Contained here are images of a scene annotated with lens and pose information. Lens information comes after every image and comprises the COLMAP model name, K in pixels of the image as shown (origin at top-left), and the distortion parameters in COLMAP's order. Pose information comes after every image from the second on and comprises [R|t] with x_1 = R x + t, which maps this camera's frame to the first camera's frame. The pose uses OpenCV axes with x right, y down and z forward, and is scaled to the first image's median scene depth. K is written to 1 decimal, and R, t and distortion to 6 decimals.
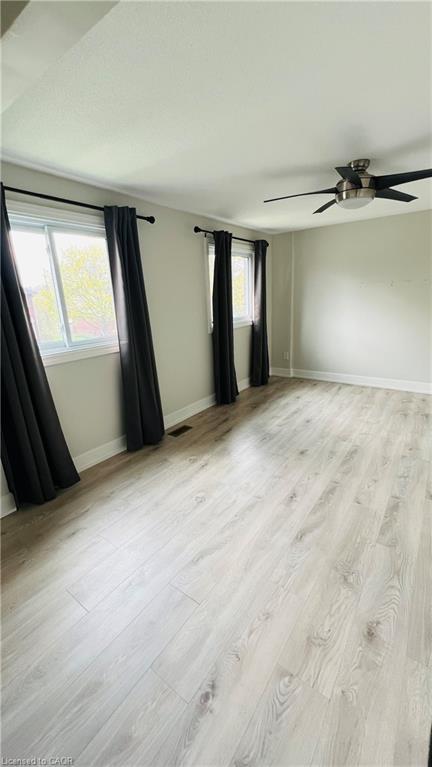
lens RADIAL K [[308.2, 0, 216.0], [0, 308.2, 383.5], [0, 0, 1]] dist [0.000023, 0.000125]
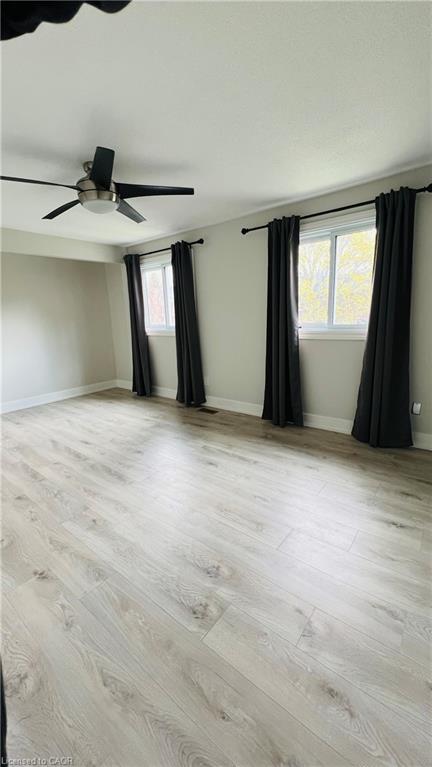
lens RADIAL K [[308.0, 0, 216.0], [0, 308.0, 383.5], [0, 0, 1]] dist [-0.002194, -0.000136]
pose [[-0.045784, 0.265787, -0.962944, 1.047981], [-0.236294, 0.933717, 0.268955, -0.287650], [0.970602, 0.239852, 0.020054, 1.020765]]
